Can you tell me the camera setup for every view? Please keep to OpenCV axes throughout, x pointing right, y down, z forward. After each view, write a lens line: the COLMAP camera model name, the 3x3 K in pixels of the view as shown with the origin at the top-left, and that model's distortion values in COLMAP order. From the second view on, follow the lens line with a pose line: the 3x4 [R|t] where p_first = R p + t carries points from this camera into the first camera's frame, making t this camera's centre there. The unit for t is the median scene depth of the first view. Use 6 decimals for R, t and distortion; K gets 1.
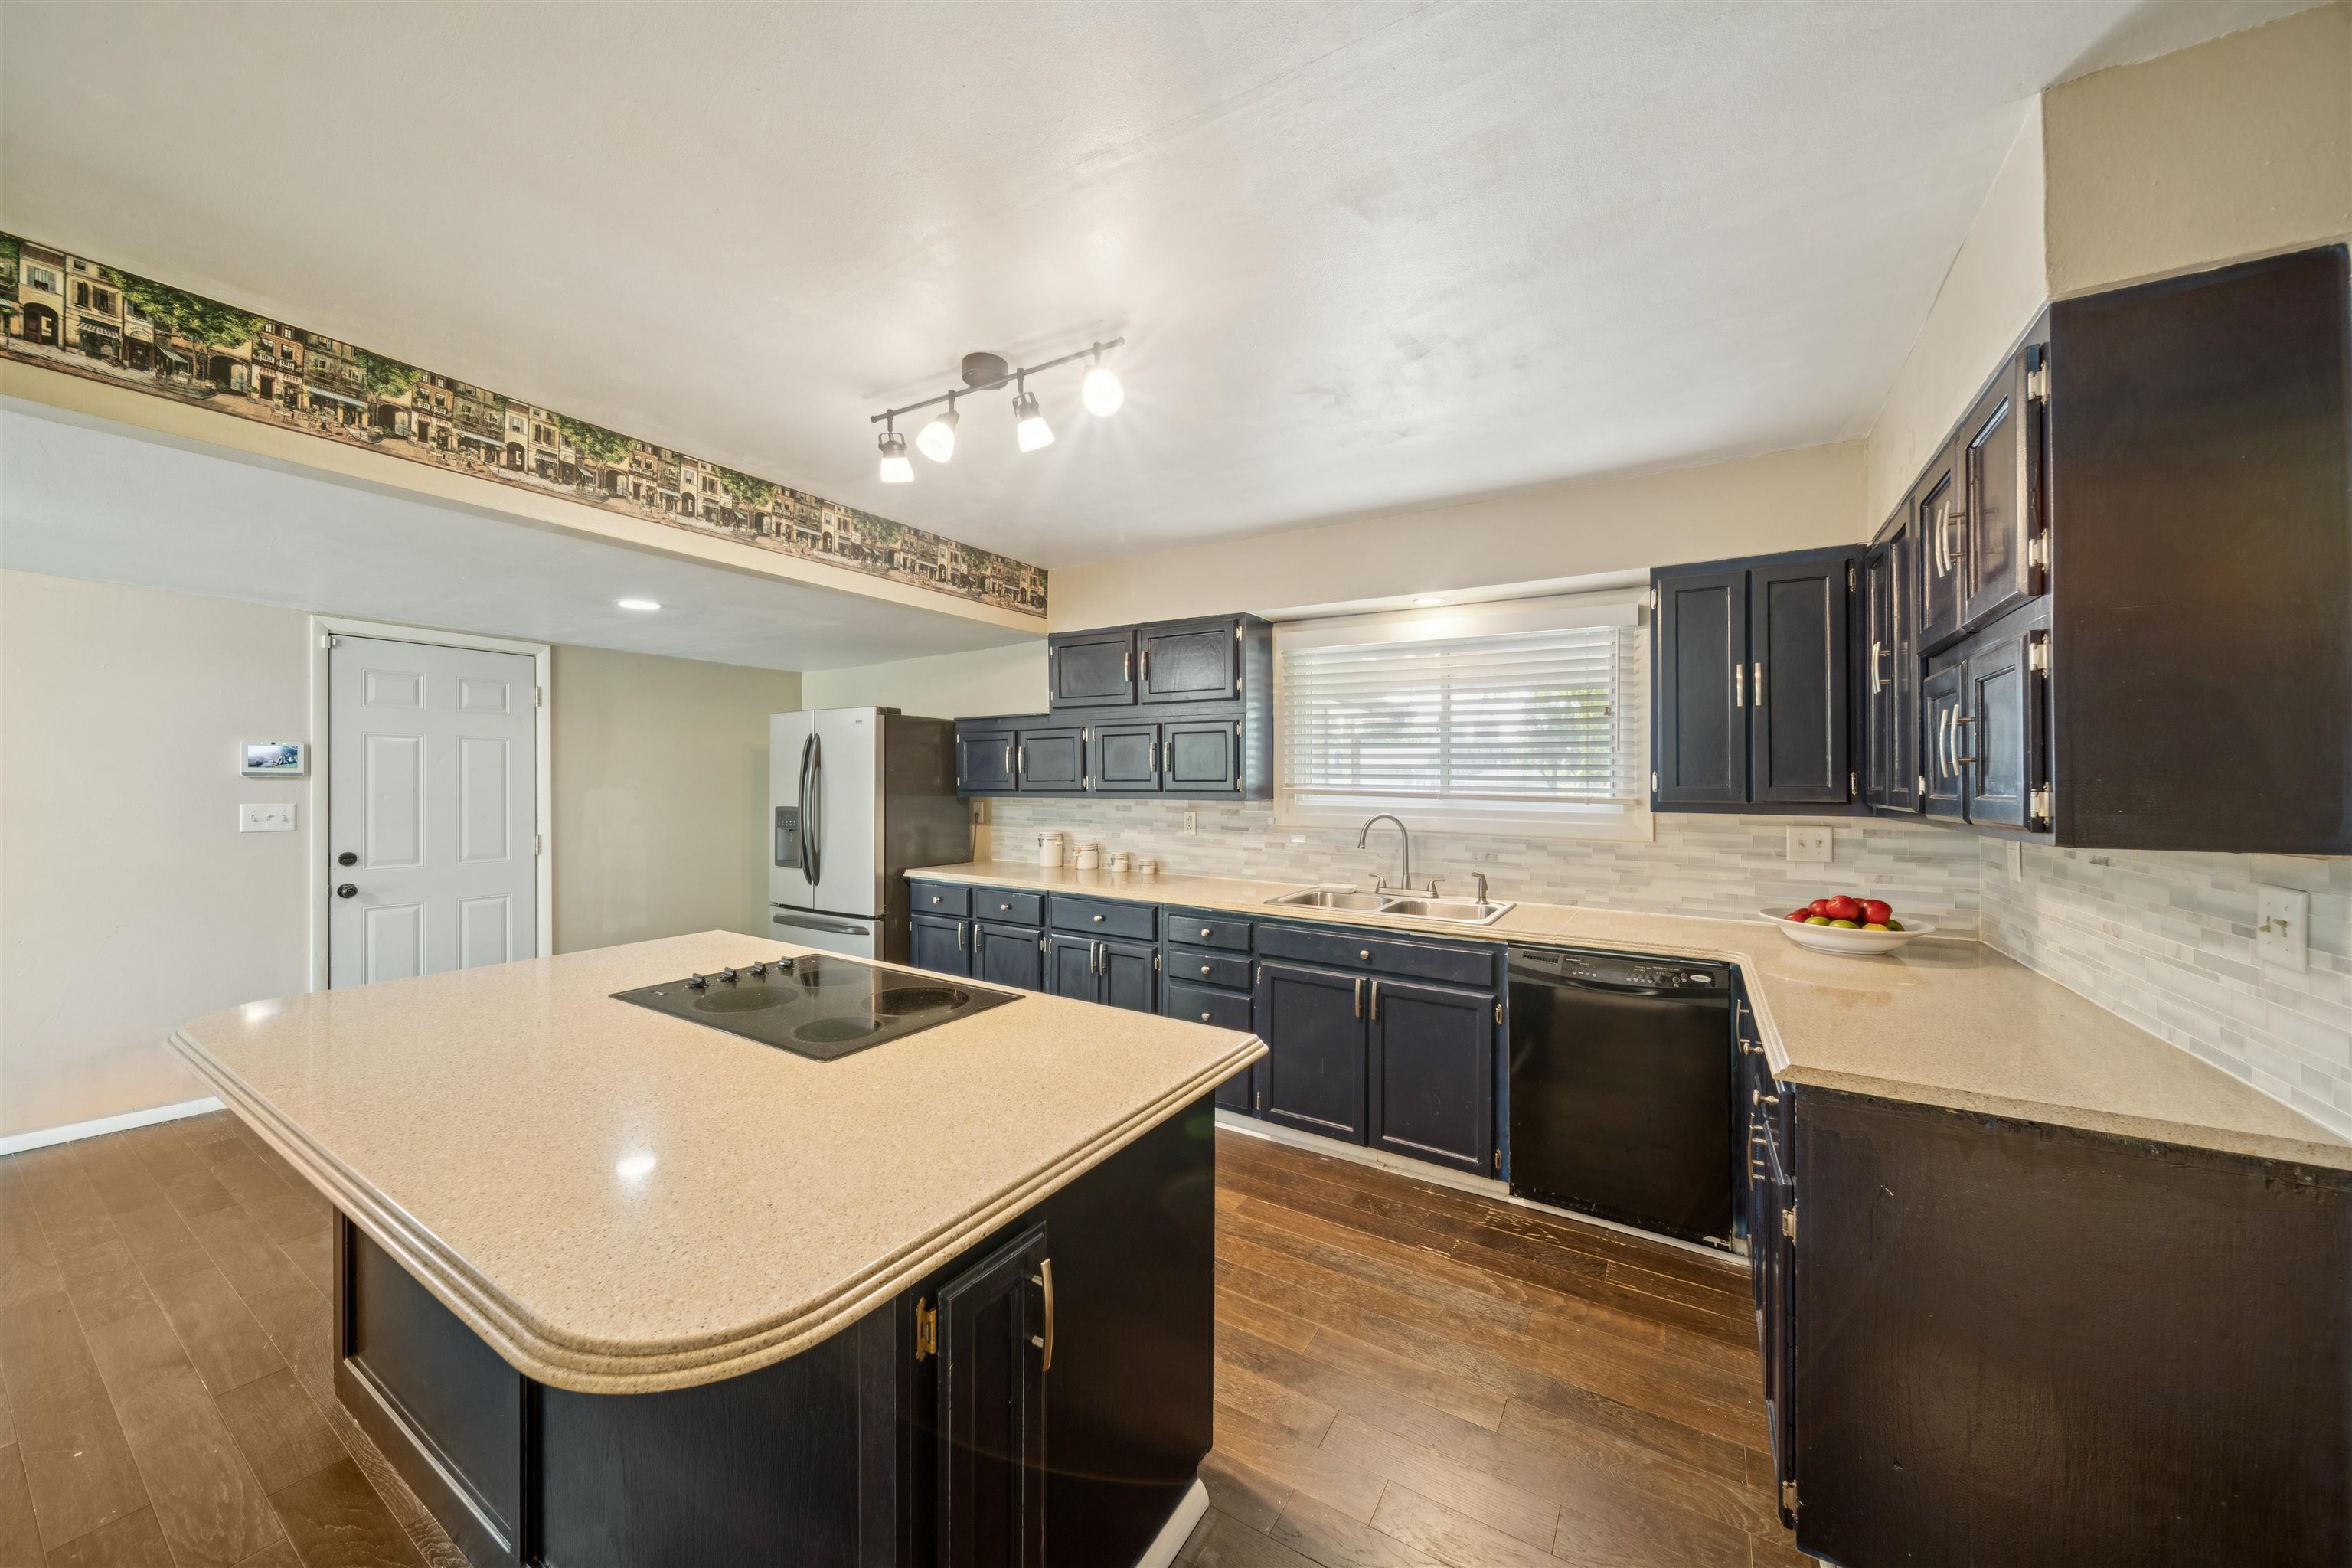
lens RADIAL K [[843.2, 0, 1163.9], [0, 843.2, 777.7], [0, 0, 1]] dist [-0.001502, -0.001575]
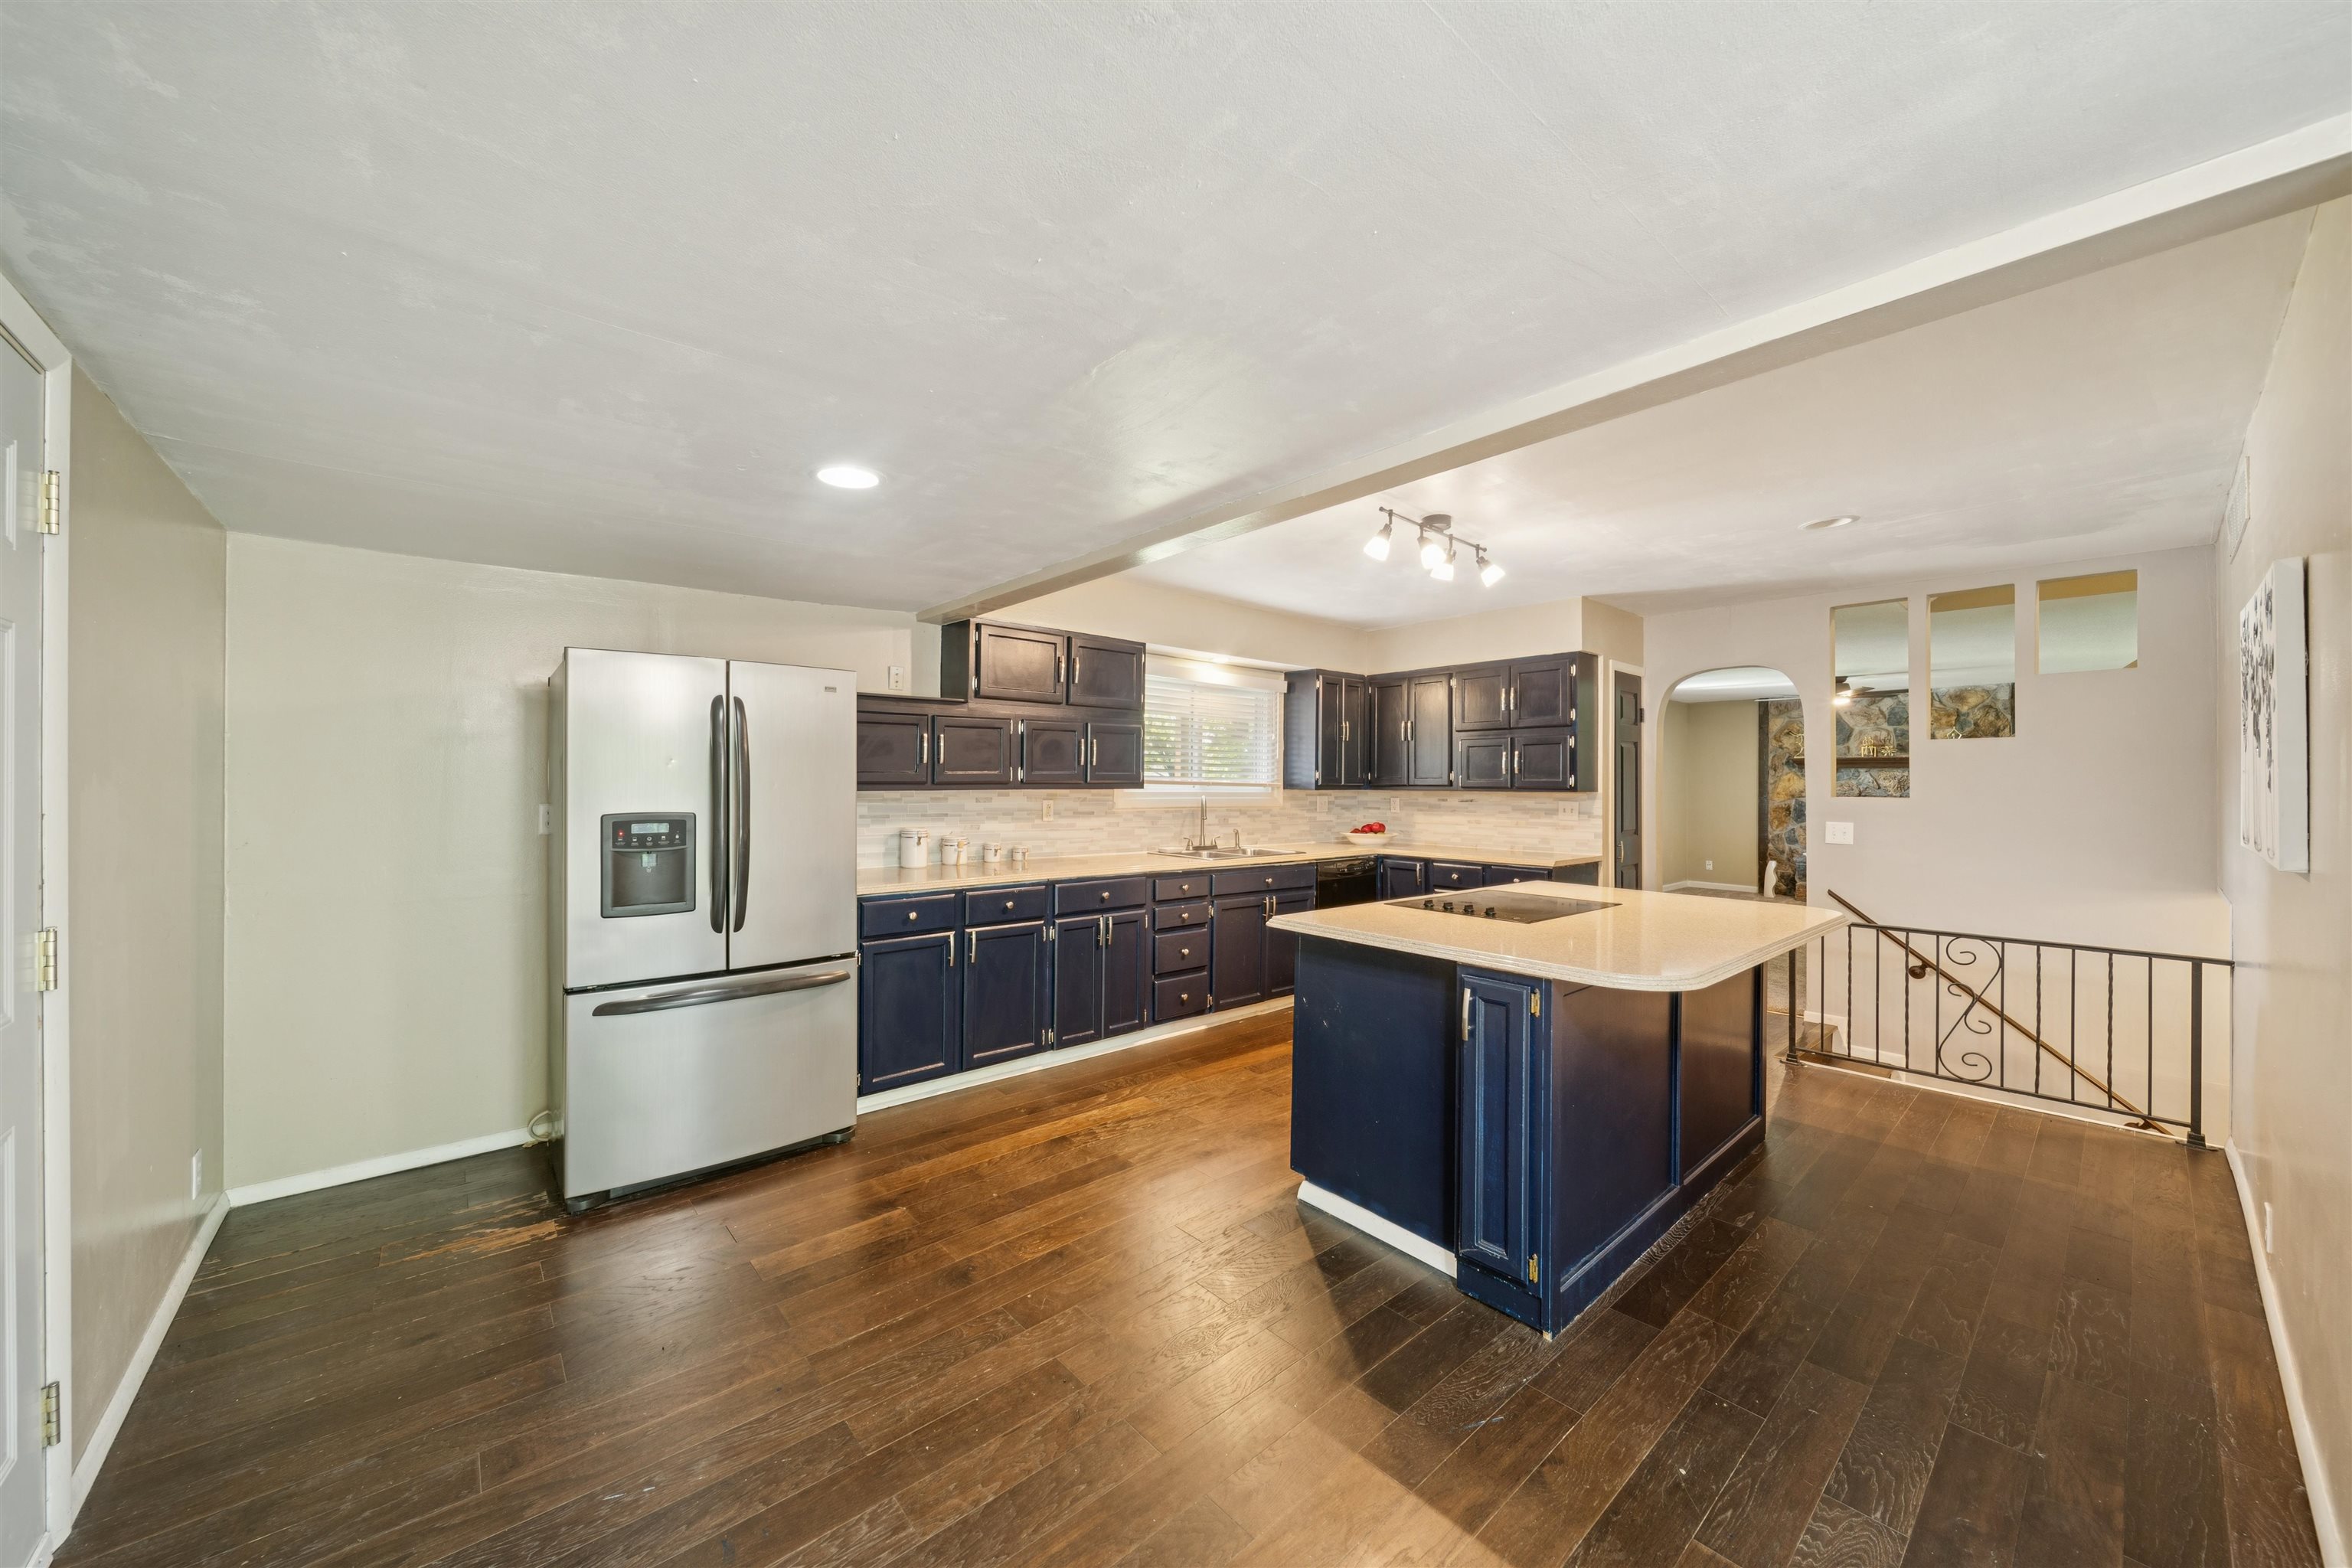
lens RADIAL K [[843.2, 0, 1141.6], [0, 843.2, 778.9], [0, 0, 1]] dist [-0.001502, -0.001575]
pose [[0.298927, -0.005752, 0.954259, -1.155195], [-0.012792, 0.999868, 0.010034, -0.001294], [-0.954190, -0.015206, 0.298814, 0.631884]]
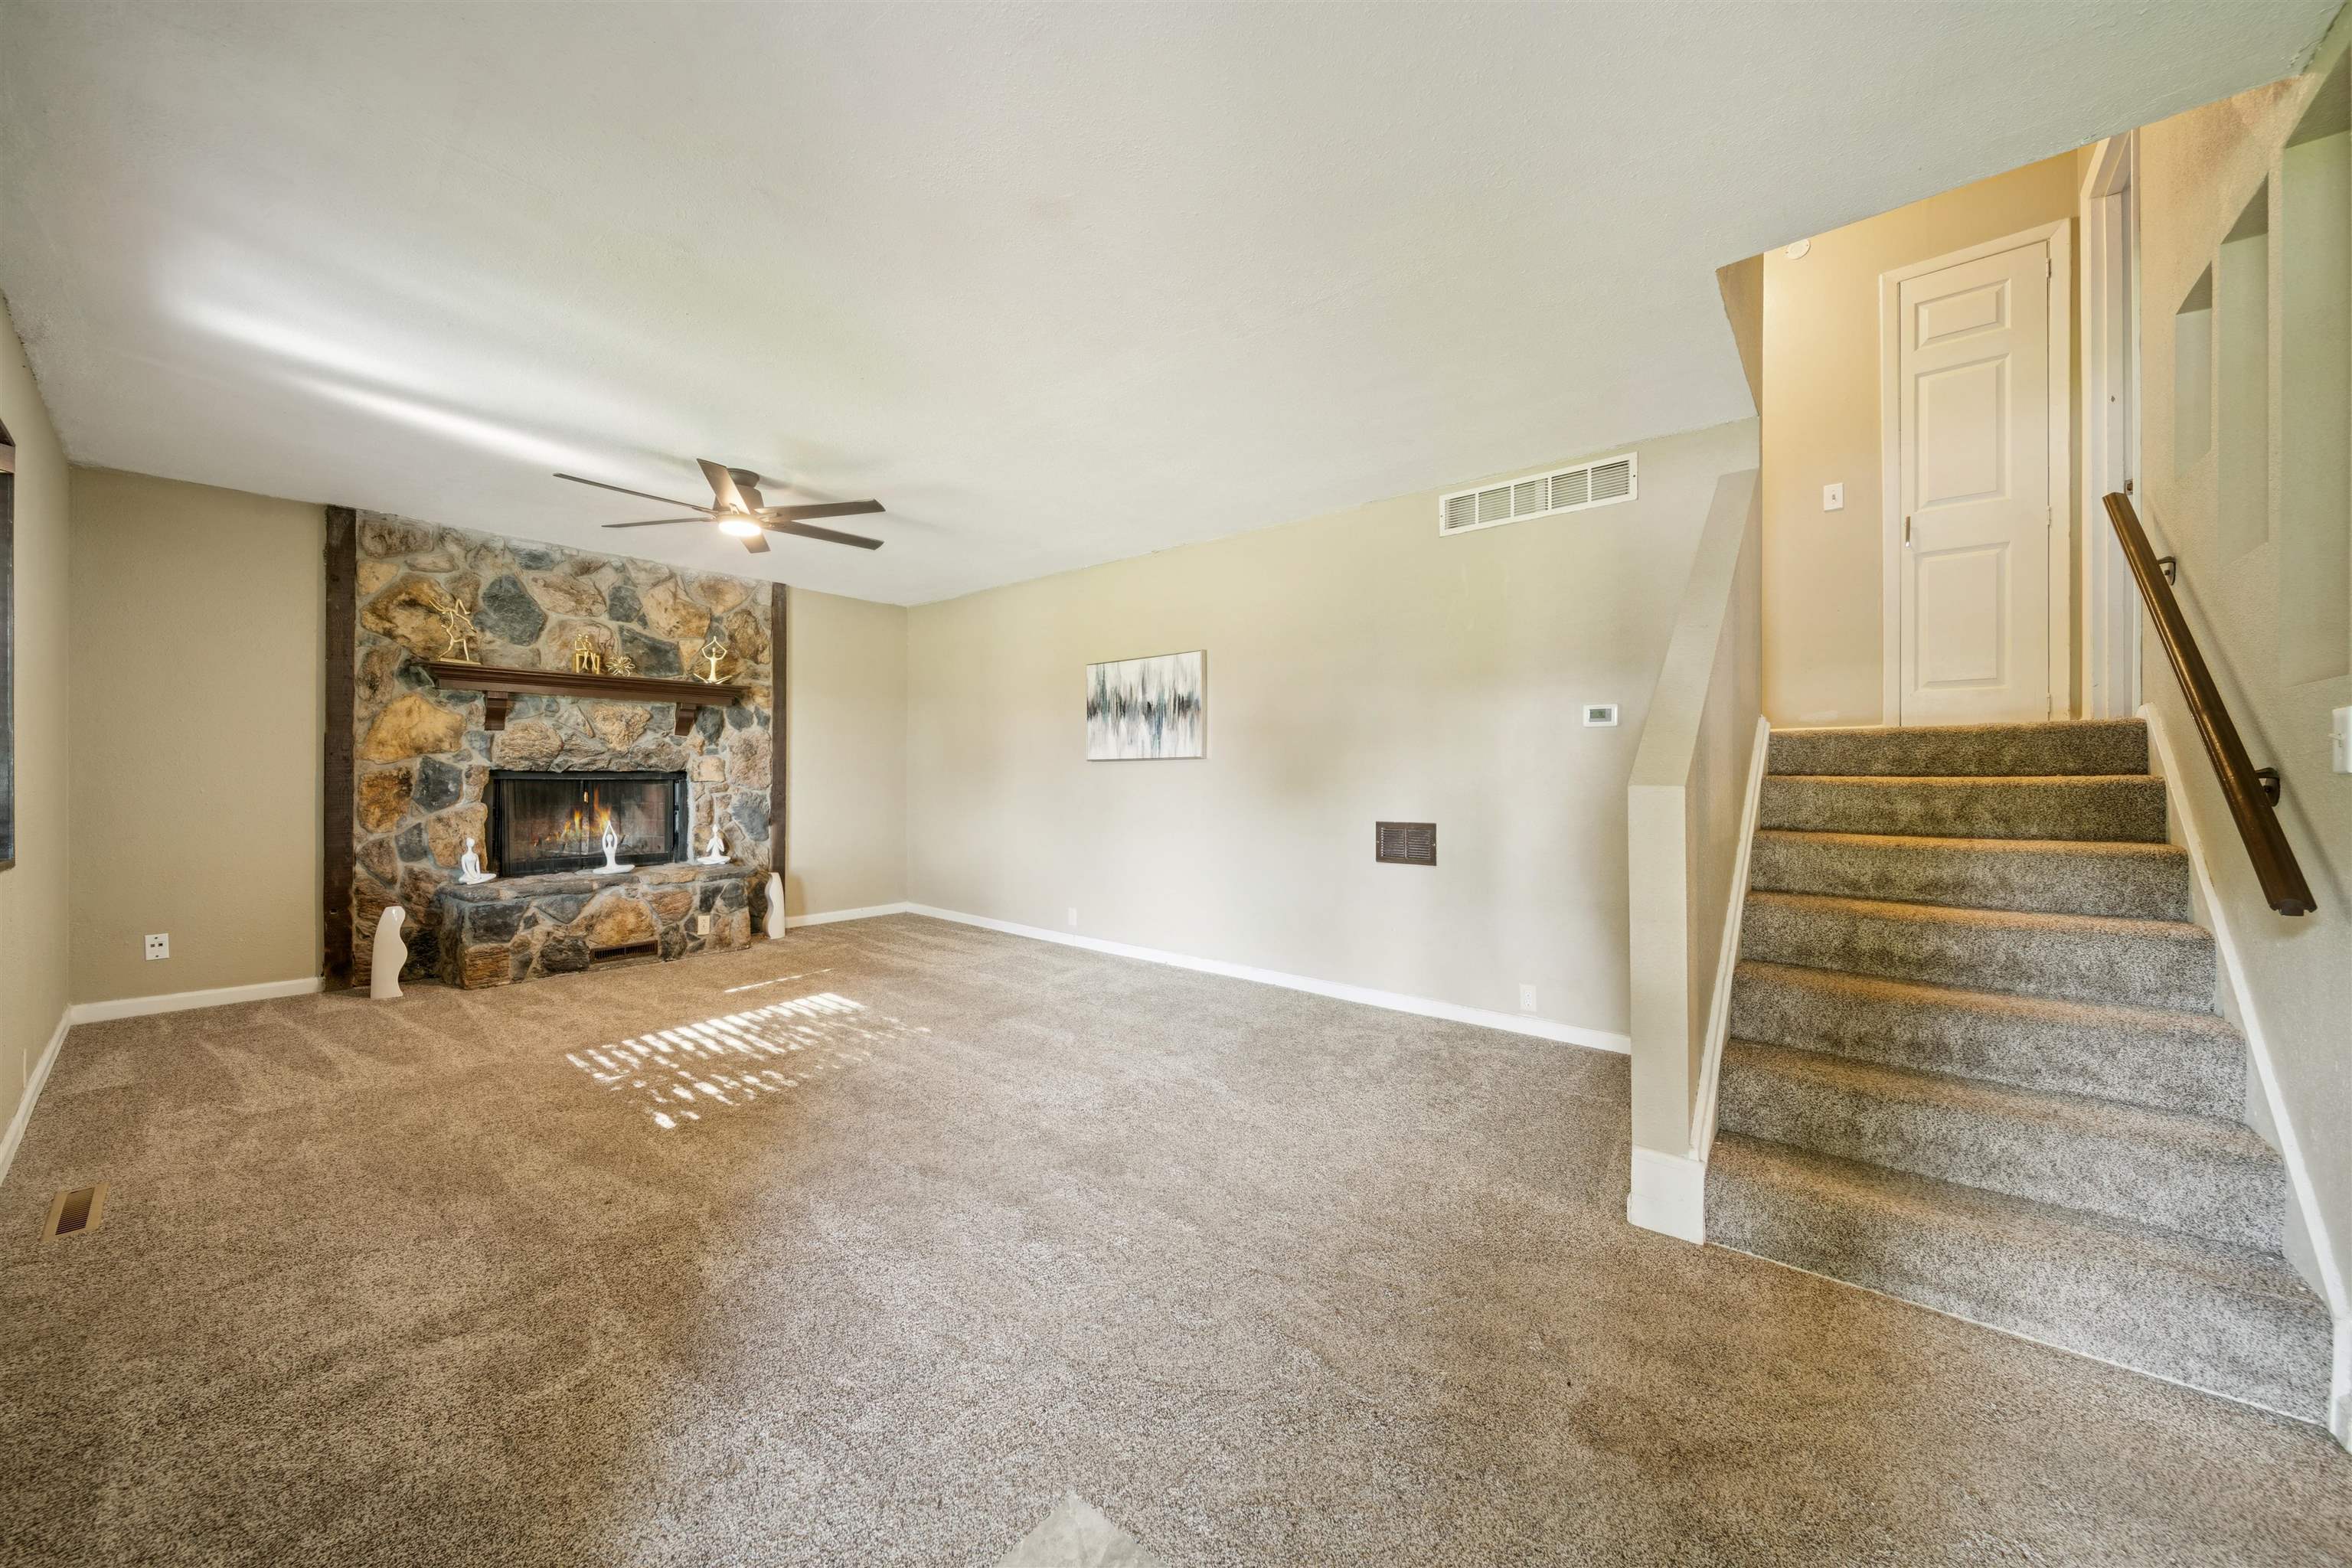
lens RADIAL K [[843.2, 0, 1169.0], [0, 843.2, 773.4], [0, 0, 1]] dist [-0.001502, -0.001575]
pose [[-0.990067, -0.014630, 0.139835, 0.960244], [-0.016793, 0.999757, -0.014304, 0.091652], [-0.139591, -0.016510, -0.990072, 0.447372]]
